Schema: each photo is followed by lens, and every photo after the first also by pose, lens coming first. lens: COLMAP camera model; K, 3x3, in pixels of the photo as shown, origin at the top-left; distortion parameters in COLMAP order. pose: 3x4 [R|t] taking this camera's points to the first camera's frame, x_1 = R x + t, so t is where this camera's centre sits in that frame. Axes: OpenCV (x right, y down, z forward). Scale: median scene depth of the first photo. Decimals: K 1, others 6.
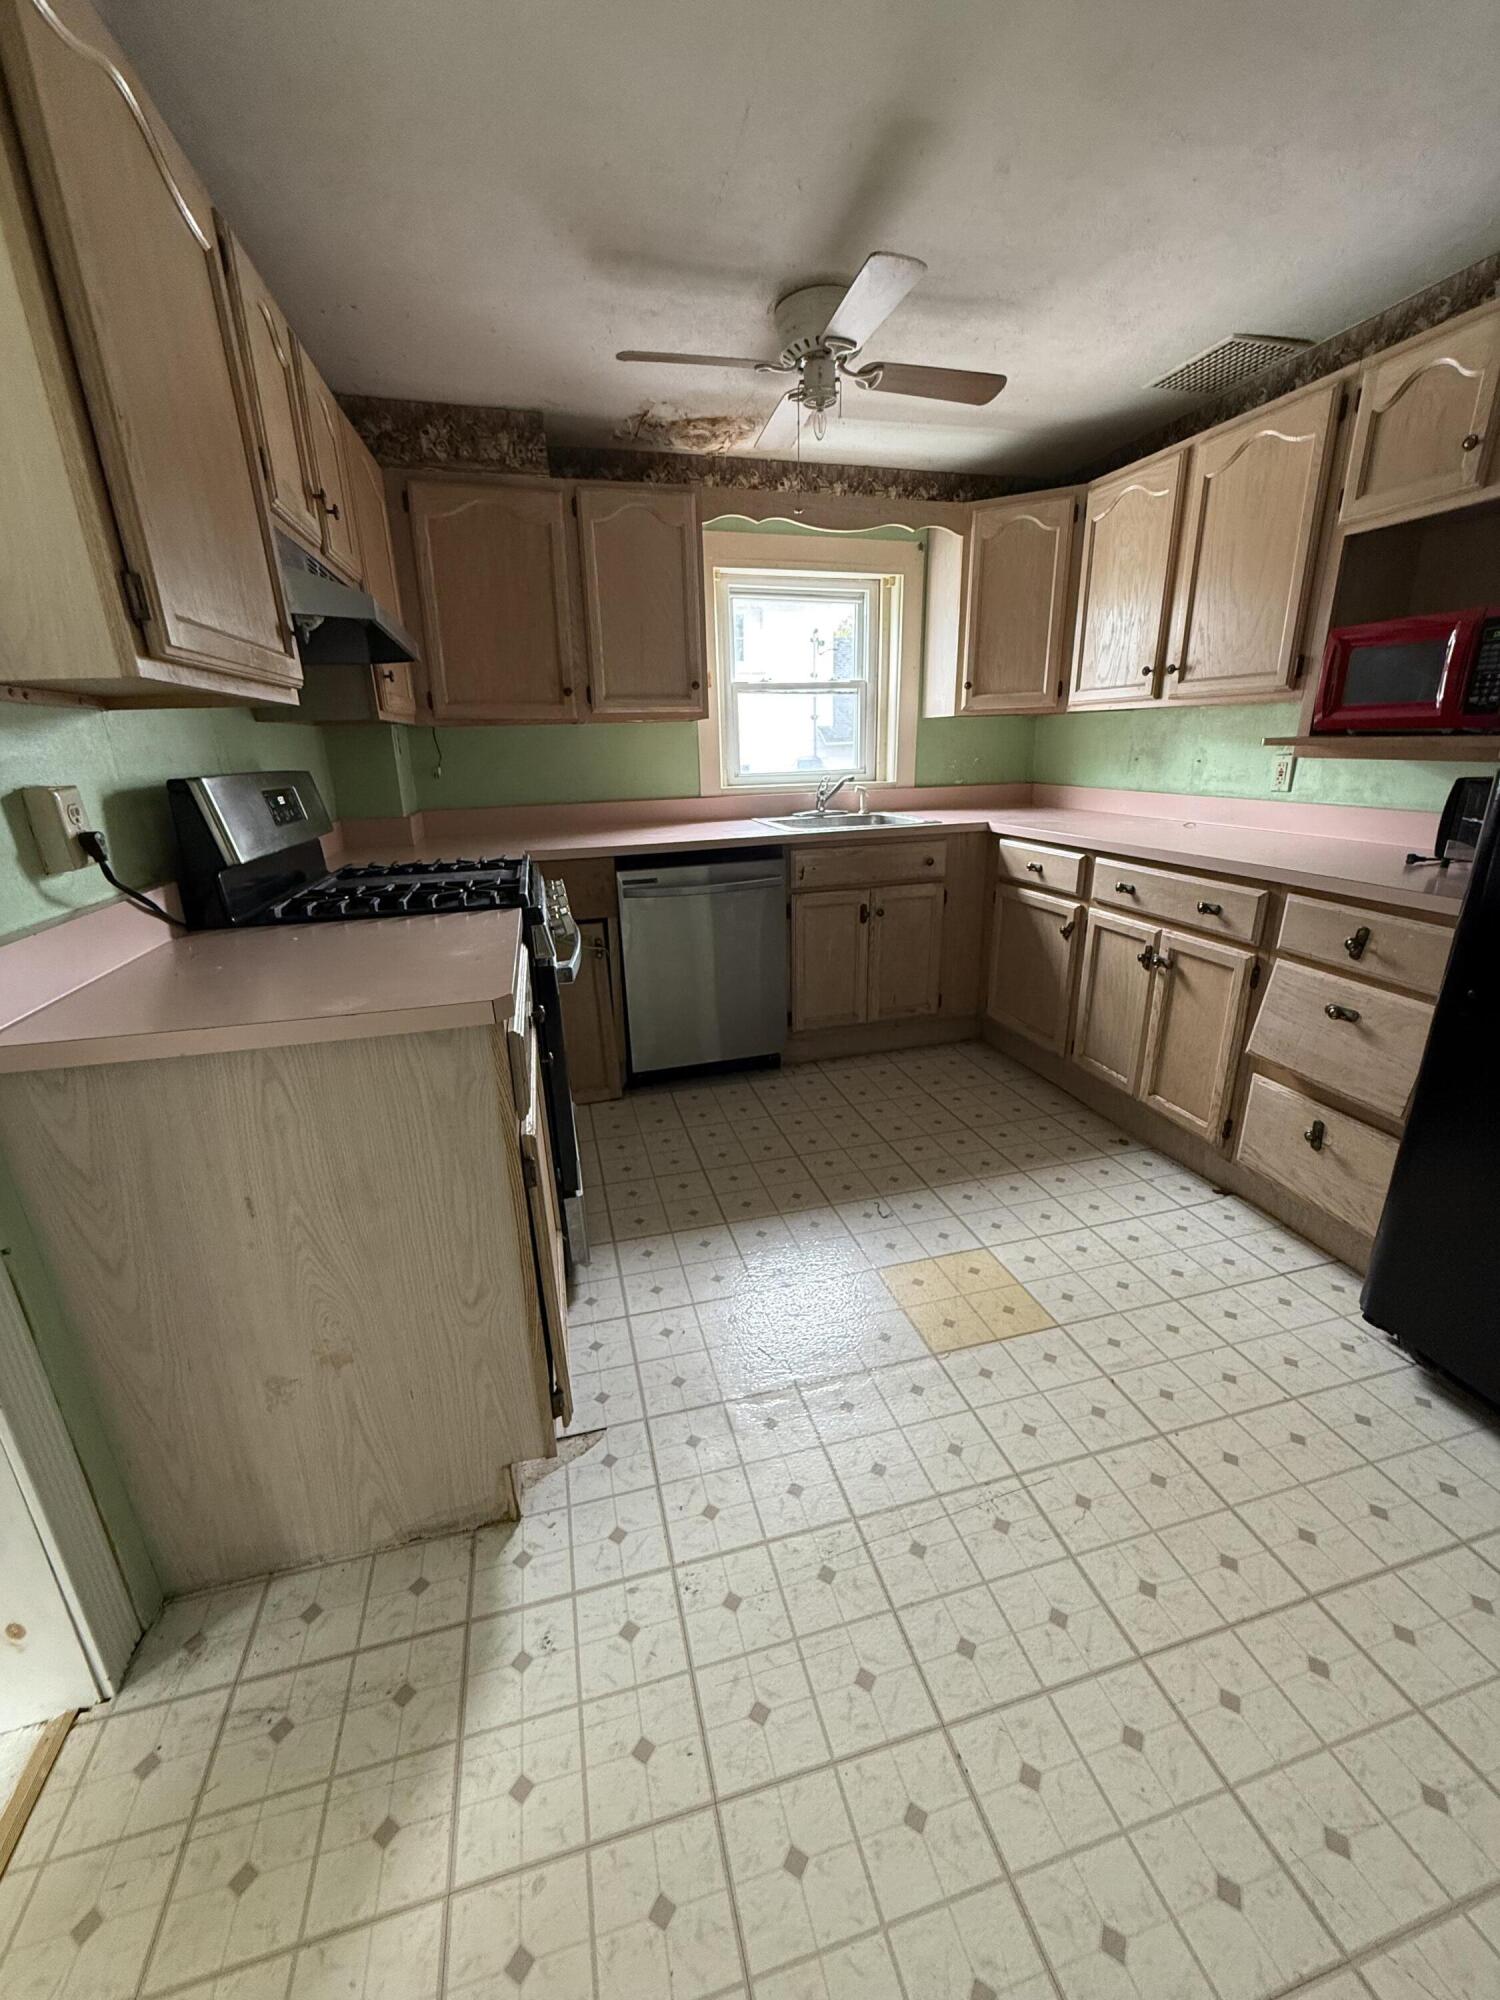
lens RADIAL K [[796.4, 0, 750.8], [0, 796.4, 999.6], [0, 0, 1]] dist [-0.000415, 0.000432]
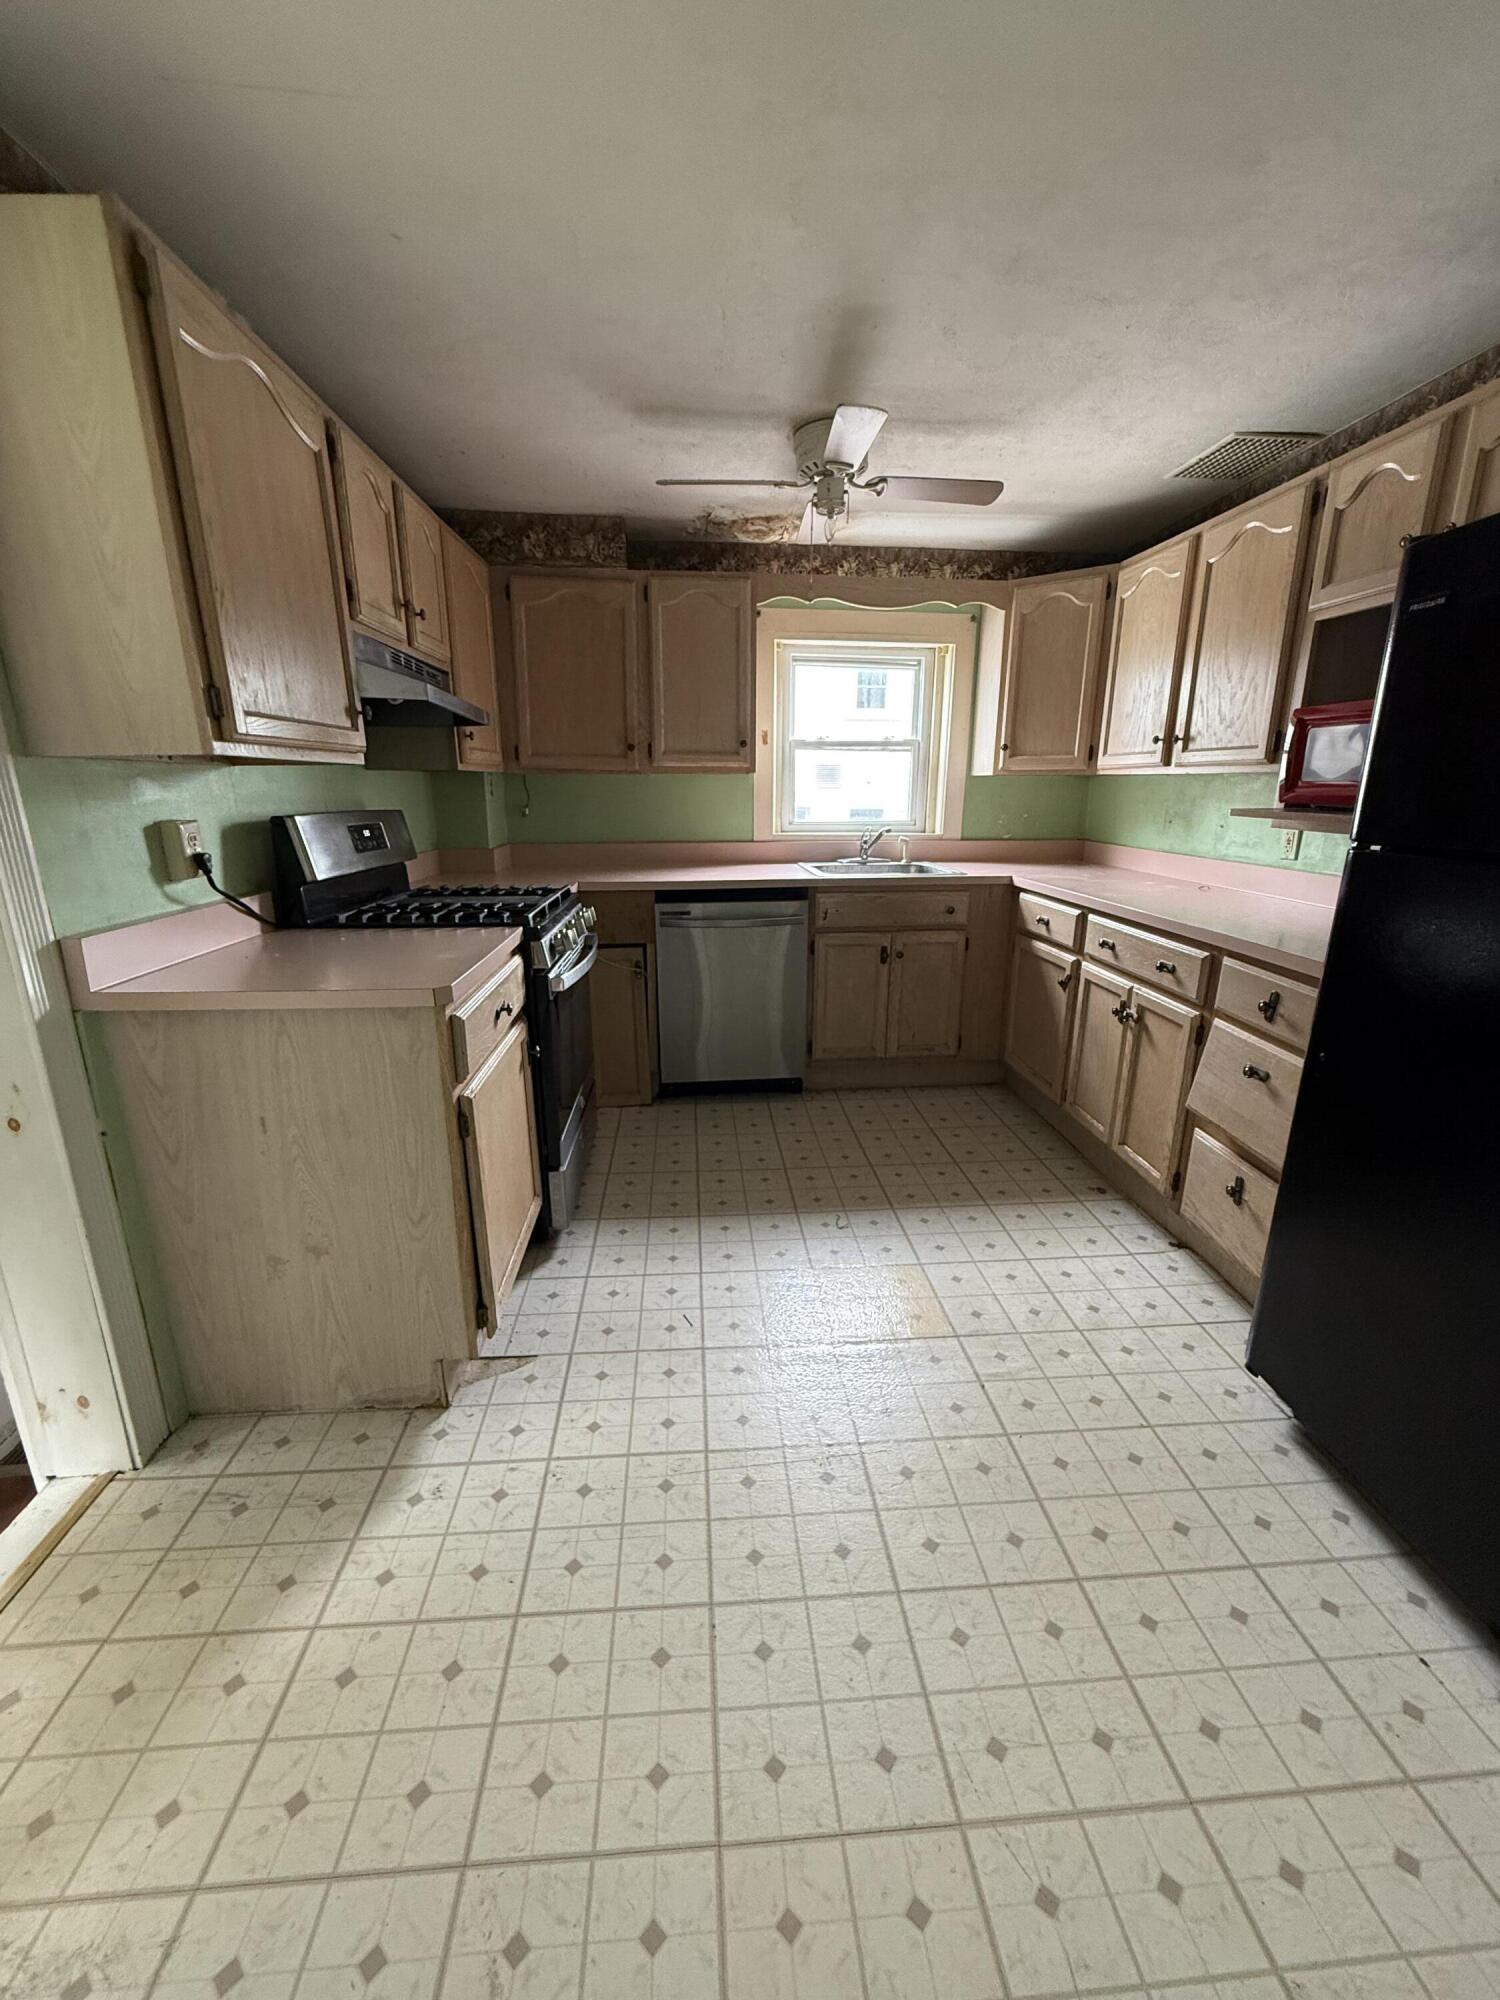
lens RADIAL K [[796.4, 0, 750.3], [0, 796.4, 1000.9], [0, 0, 1]] dist [-0.000415, 0.000432]
pose [[0.982481, 0.074037, -0.171027, 0.256285], [-0.081884, 0.995868, -0.039280, 0.017985], [0.167412, 0.052597, 0.984483, -0.141914]]
